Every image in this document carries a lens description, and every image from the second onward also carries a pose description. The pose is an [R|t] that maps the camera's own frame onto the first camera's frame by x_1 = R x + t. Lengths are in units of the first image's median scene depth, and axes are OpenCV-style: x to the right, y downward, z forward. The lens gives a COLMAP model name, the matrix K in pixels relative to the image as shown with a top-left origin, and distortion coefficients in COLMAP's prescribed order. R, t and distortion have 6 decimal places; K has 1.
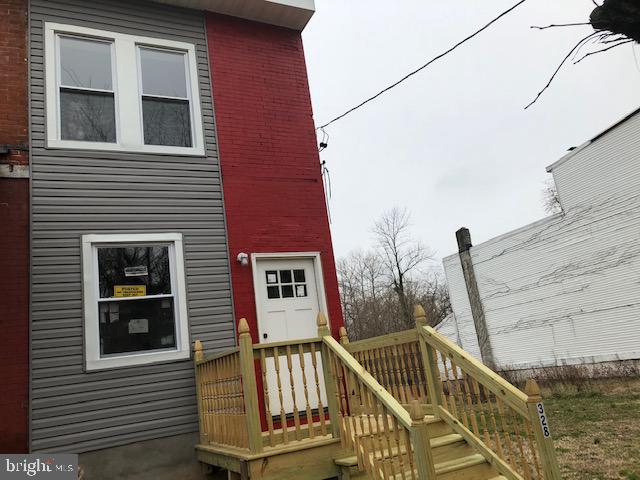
lens RADIAL K [[528.9, 0, 315.4], [0, 528.9, 236.7], [0, 0, 1]] dist [0.054950, -0.061775]
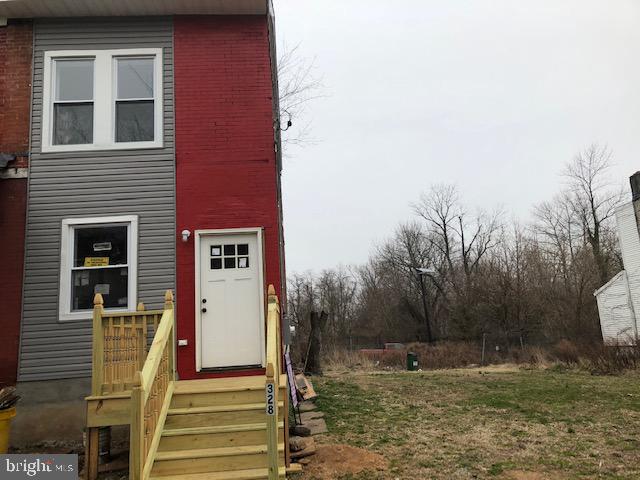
lens RADIAL K [[528.9, 0, 315.4], [0, 528.9, 236.7], [0, 0, 1]] dist [0.054950, -0.061775]
pose [[0.918223, 0.008915, -0.395963, 0.598619], [0.033021, 0.994543, 0.098967, -0.063394], [0.394684, -0.103949, 0.912918, 0.036249]]
